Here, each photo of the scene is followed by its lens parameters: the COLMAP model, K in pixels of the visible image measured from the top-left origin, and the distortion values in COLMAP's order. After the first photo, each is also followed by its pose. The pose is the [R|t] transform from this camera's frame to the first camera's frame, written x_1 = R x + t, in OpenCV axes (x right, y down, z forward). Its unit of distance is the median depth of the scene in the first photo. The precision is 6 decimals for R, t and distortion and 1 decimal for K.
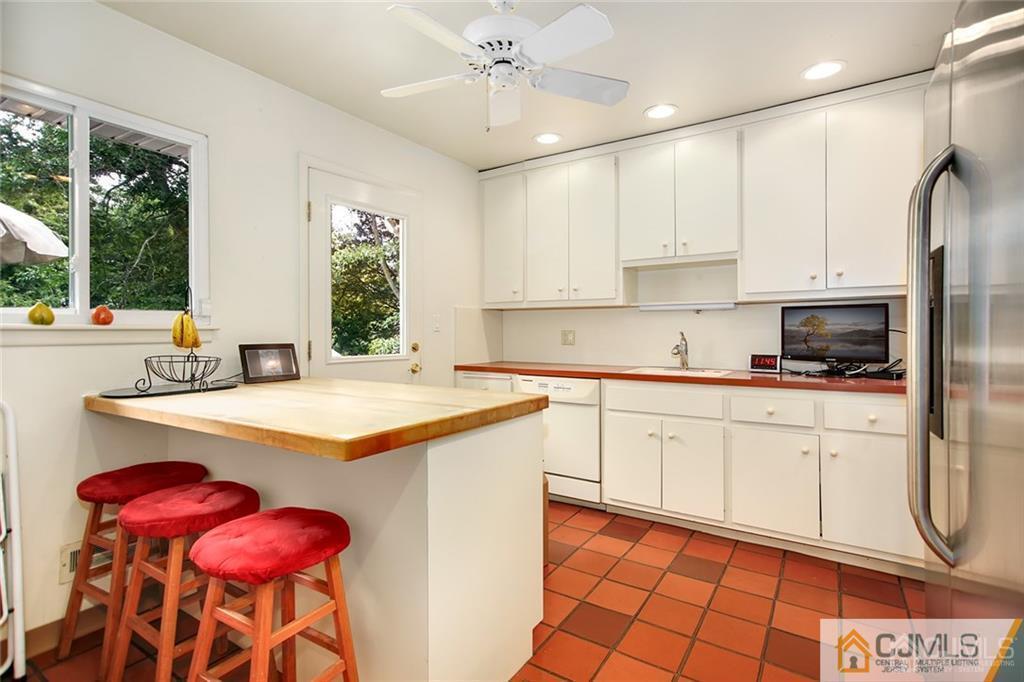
lens RADIAL K [[490.5, 0, 513.0], [0, 490.5, 325.8], [0, 0, 1]] dist [-0.003688, 0.011471]
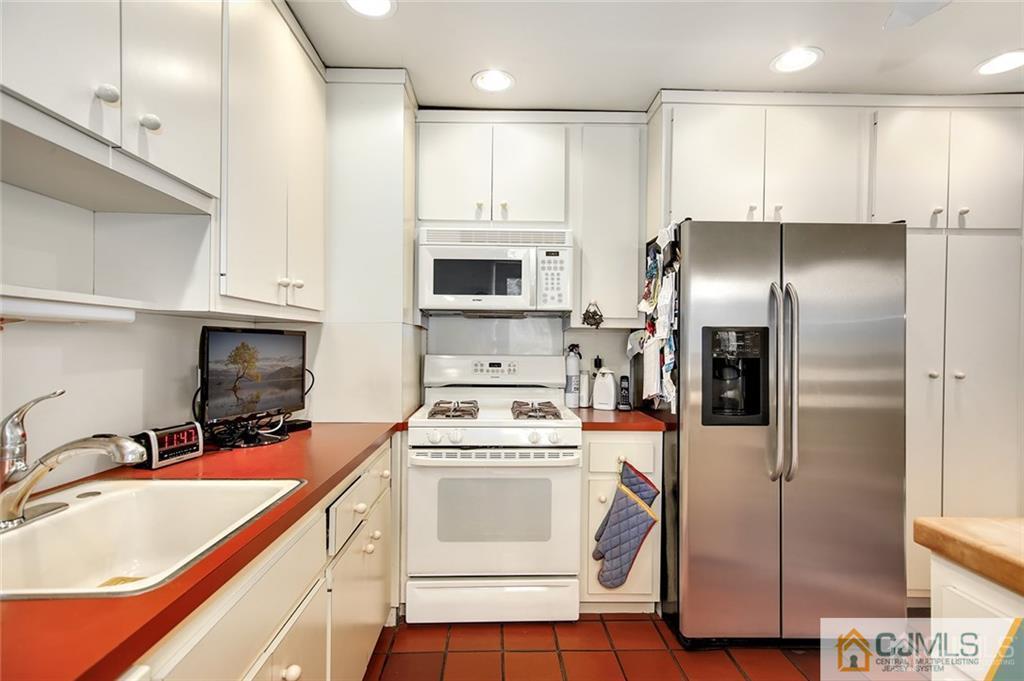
lens RADIAL K [[530.3, 0, 512.0], [0, 530.3, 340.5], [0, 0, 1]] dist [-0.000795, -0.000015]
pose [[-0.567323, 0.006383, 0.823471, -0.090018], [-0.015371, 0.999714, -0.018339, -0.018811], [-0.823352, -0.023062, -0.567062, 1.056816]]
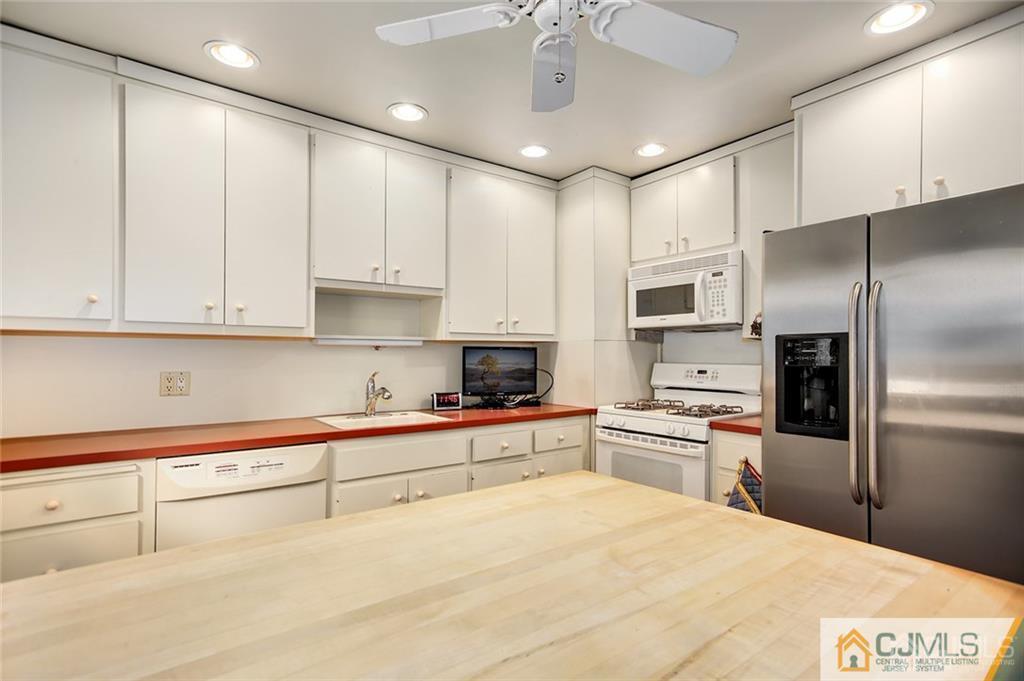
lens RADIAL K [[510.9, 0, 512.0], [0, 510.9, 340.5], [0, 0, 1]] dist [0.025901, -0.000036]
pose [[0.357293, 0.030887, 0.933481, -0.449321], [-0.013537, 0.999519, -0.027890, -0.022765], [-0.933894, -0.002672, 0.357540, 0.510137]]
